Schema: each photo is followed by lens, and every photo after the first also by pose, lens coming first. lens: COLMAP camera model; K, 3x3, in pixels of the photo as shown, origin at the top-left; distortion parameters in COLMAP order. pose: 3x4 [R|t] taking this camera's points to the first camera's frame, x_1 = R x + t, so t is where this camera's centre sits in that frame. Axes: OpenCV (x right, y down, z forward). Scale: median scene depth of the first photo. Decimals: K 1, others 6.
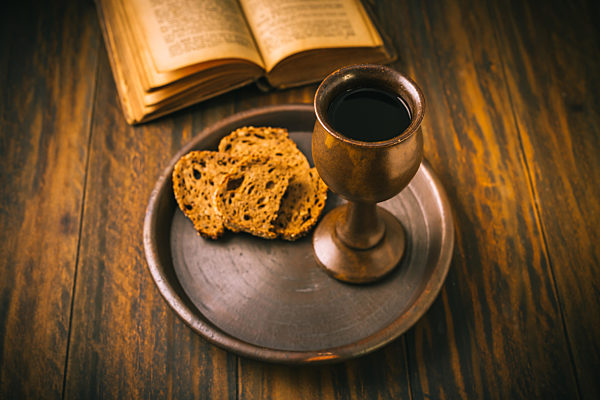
lens RADIAL K [[971.8, 0, 300.0], [0, 971.8, 200.0], [0, 0, 1]] dist [-0.001563, 0.010891]
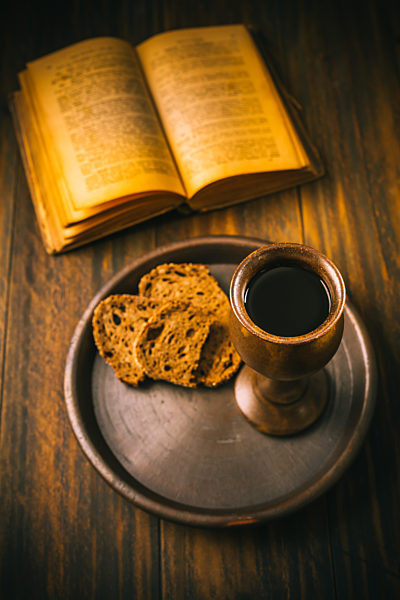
lens RADIAL K [[971.8, 0, 200.0], [0, 971.8, 300.0], [0, 0, 1]] dist [-0.001563, 0.010891]
pose [[0.998760, -0.007259, -0.049245, 0.026706], [0.014859, 0.987679, 0.155784, -0.195642], [0.047507, -0.156323, 0.986563, 0.033189]]
